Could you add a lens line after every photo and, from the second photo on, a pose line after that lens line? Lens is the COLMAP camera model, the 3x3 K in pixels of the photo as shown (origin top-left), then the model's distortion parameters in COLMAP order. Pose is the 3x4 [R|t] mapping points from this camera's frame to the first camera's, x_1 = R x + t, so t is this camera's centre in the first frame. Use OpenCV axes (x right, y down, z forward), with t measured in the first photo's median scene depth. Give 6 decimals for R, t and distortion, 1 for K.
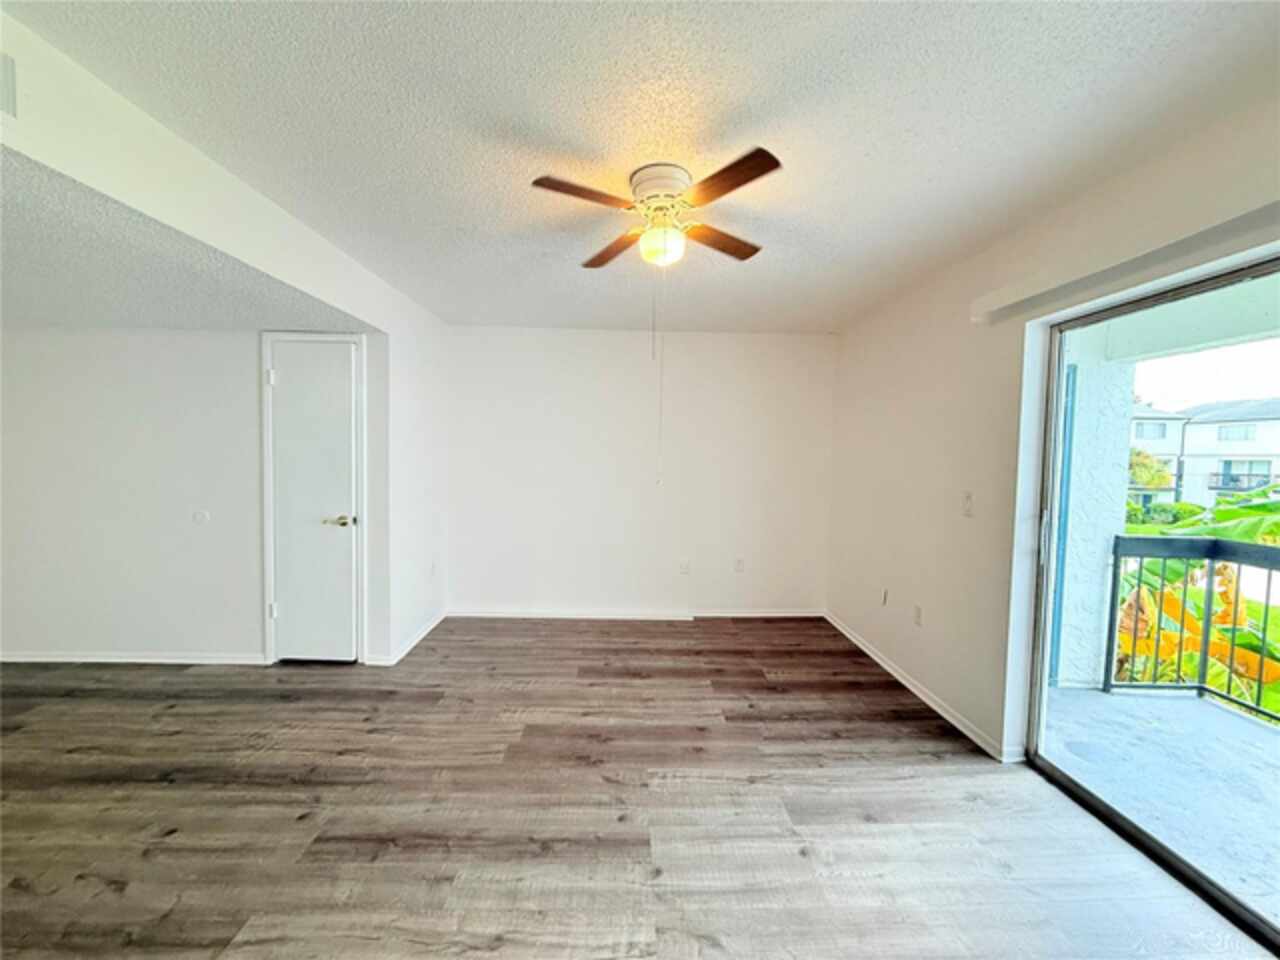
lens RADIAL K [[510.2, 0, 640.2], [0, 510.2, 483.6], [0, 0, 1]] dist [0.000258, 0.000220]
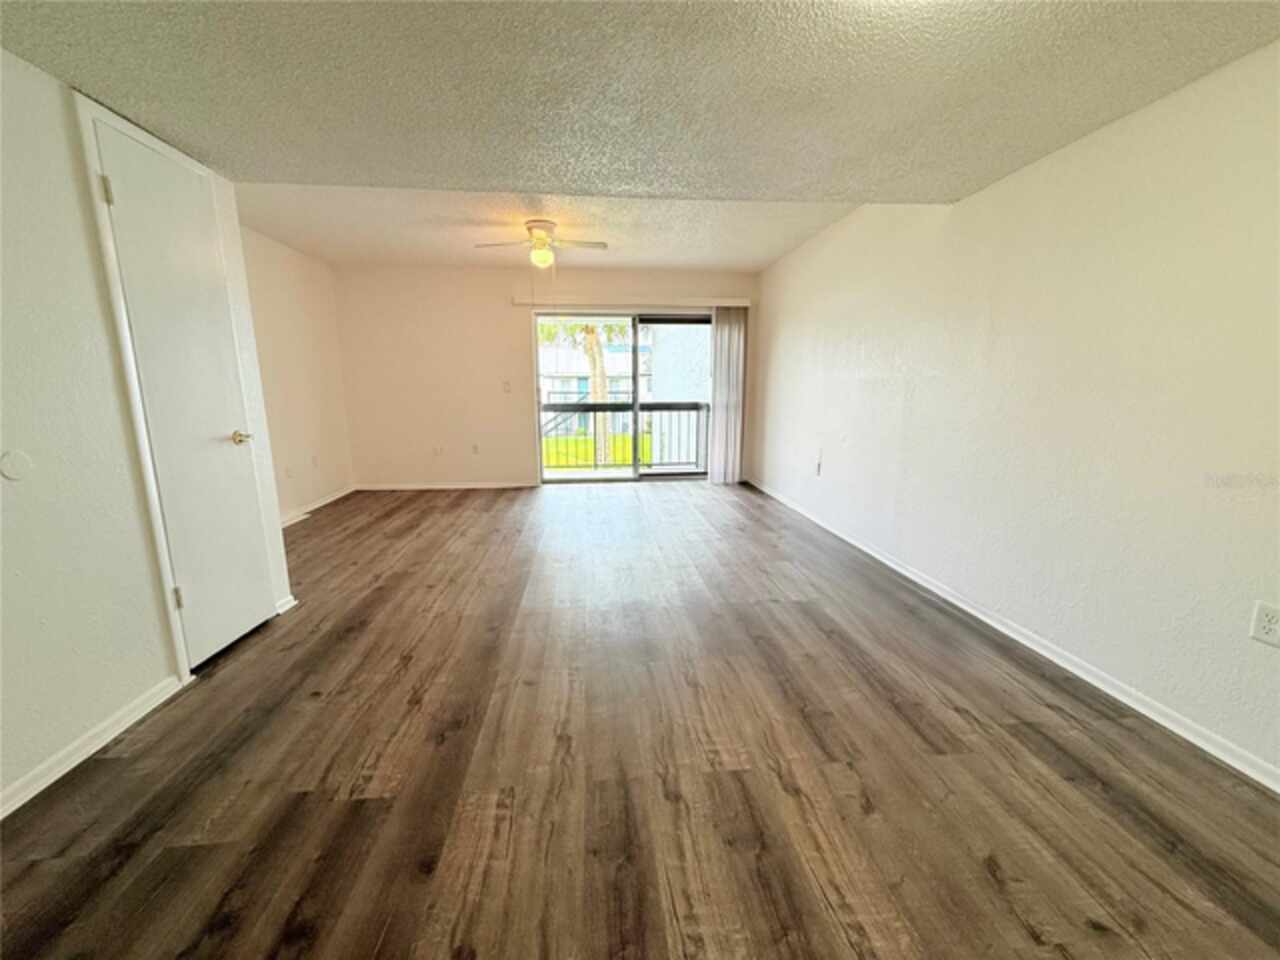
lens RADIAL K [[510.2, 0, 640.2], [0, 510.2, 483.6], [0, 0, 1]] dist [0.000258, 0.000220]
pose [[-0.070047, -0.204550, 0.976347, -1.500105], [0.061257, 0.976022, 0.208877, 0.021205], [-0.995661, 0.074440, -0.055837, 0.525517]]
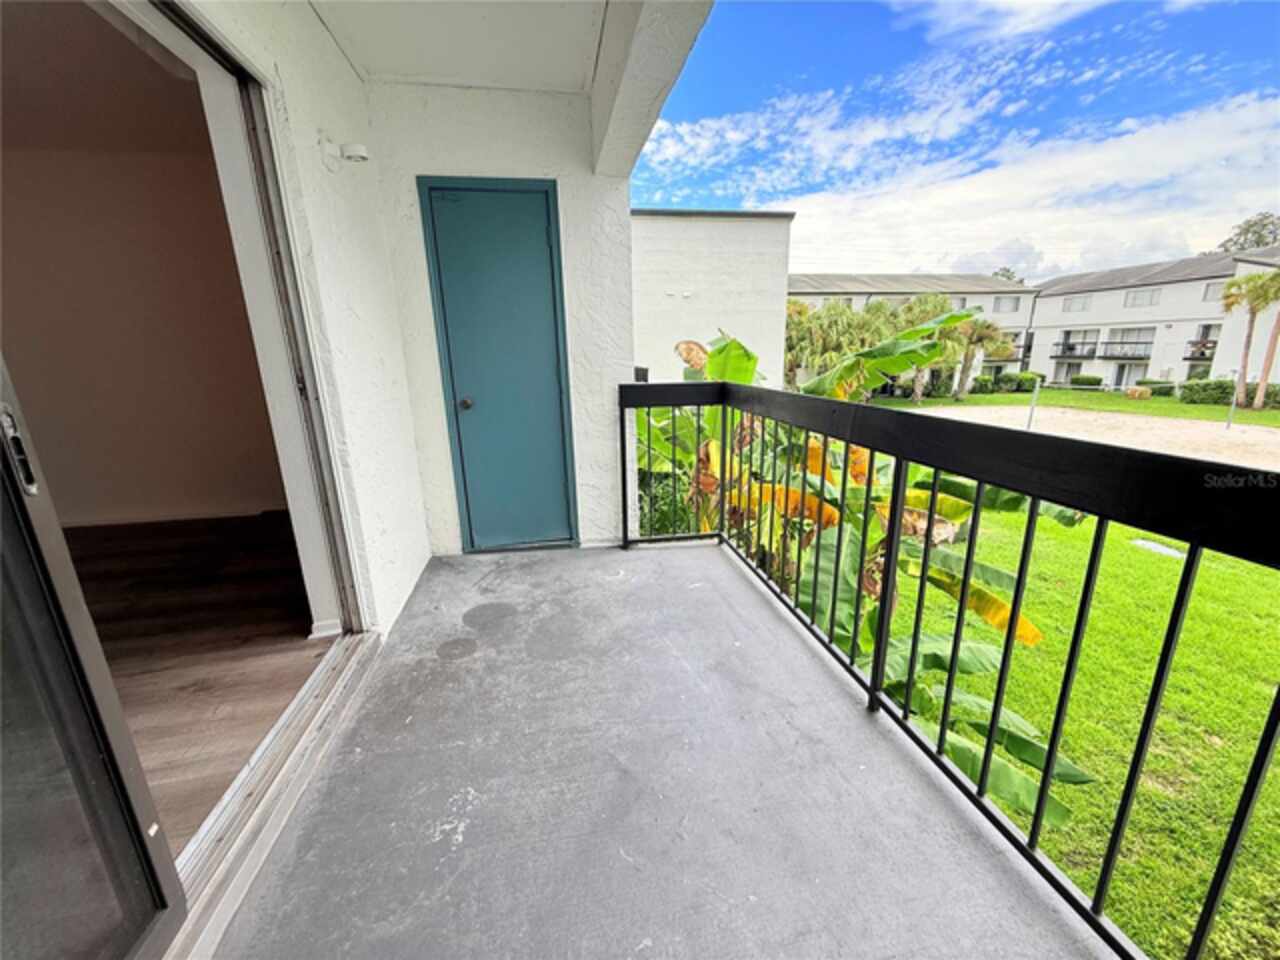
lens RADIAL K [[510.2, 0, 640.2], [0, 510.2, 483.6], [0, 0, 1]] dist [0.000258, 0.000220]
pose [[0.987314, -0.081043, 0.136539, 0.952453], [0.052402, 0.978063, 0.201610, 0.106373], [-0.149883, -0.191898, 0.969902, 0.083454]]
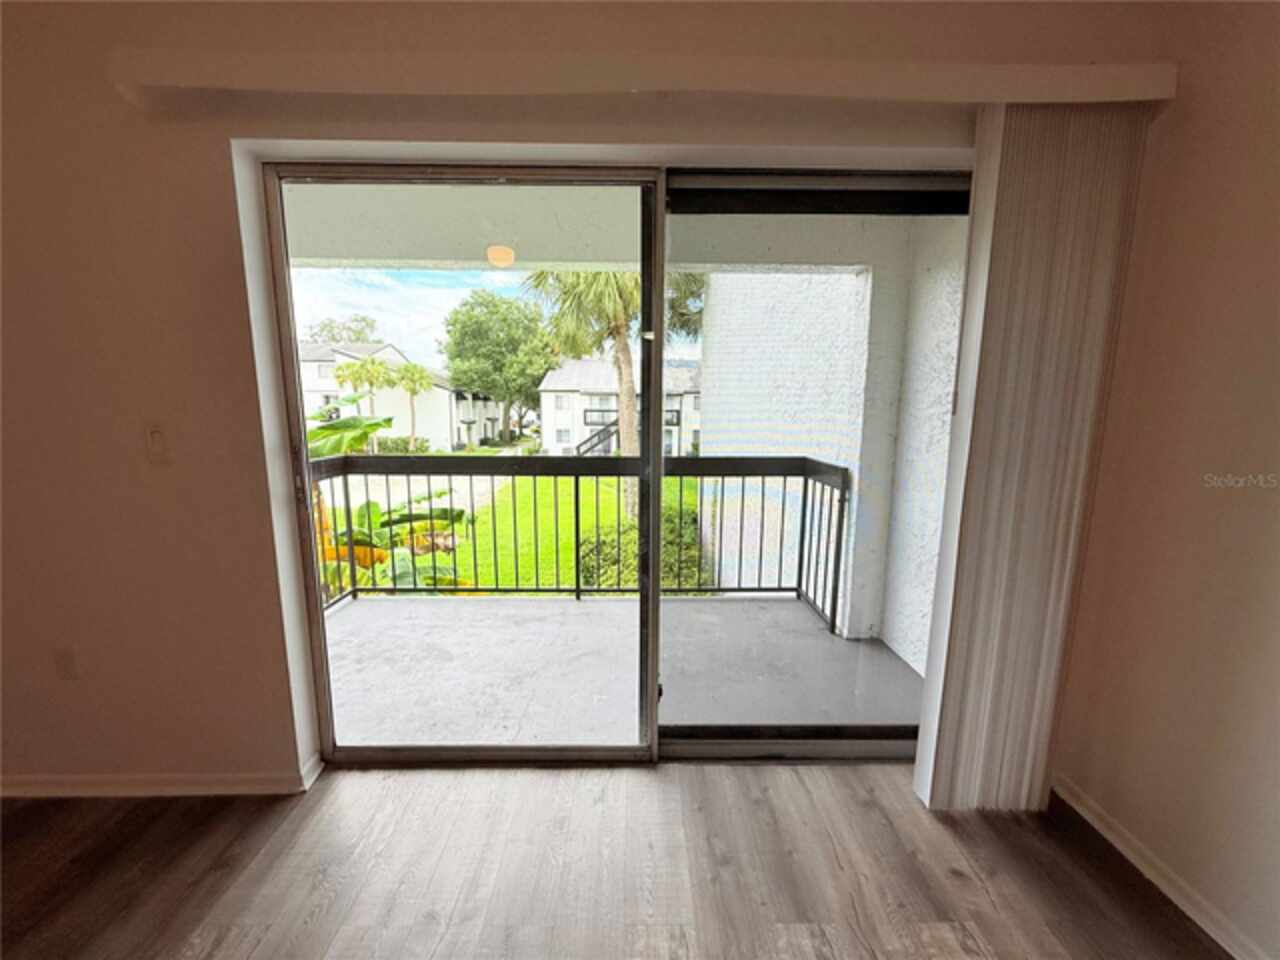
lens RADIAL K [[510.3, 0, 640.0], [0, 510.3, 480.0], [0, 0, 1]] dist [0.001589, 0.000241]
pose [[0.020453, -0.167369, 0.985682, 0.062960], [0.051185, 0.984771, 0.166152, 0.011479], [-0.998480, 0.047054, 0.028708, 0.394417]]
